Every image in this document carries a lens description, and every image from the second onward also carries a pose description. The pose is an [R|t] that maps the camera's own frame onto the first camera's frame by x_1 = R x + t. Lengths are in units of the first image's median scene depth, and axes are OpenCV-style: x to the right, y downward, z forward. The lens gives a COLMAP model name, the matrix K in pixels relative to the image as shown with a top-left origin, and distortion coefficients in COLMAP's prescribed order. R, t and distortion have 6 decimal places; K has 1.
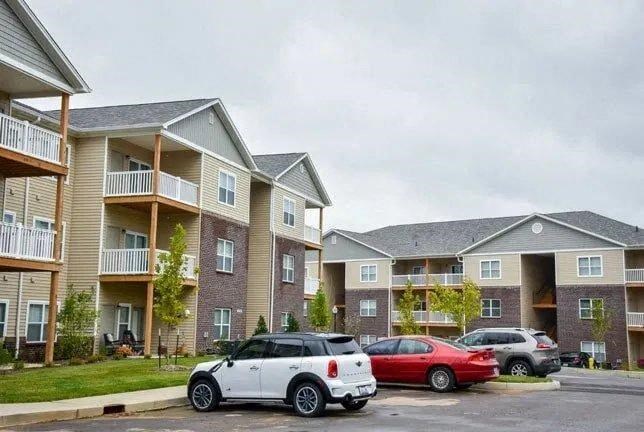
lens RADIAL K [[792.0, 0, 320.5], [0, 792.0, 221.2], [0, 0, 1]] dist [0.176763, 0.000000]
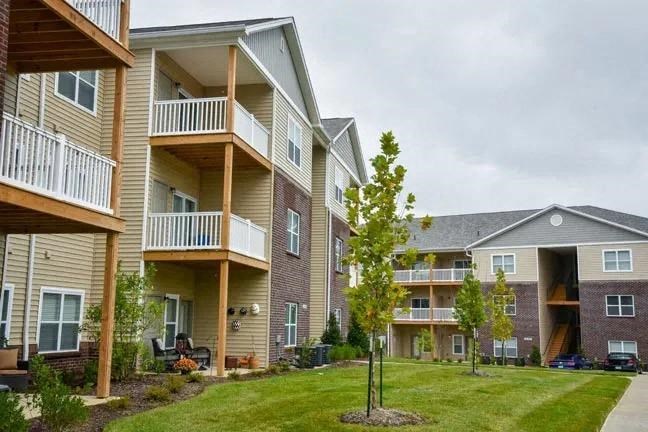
lens RADIAL K [[713.0, 0, 326.1], [0, 713.0, 218.4], [0, 0, 1]] dist [0.108526, 0.000000]
pose [[0.994575, 0.014791, 0.102965, -0.168959], [-0.013407, 0.999810, -0.014123, 0.042026], [-0.103154, 0.012666, 0.994585, 0.352048]]
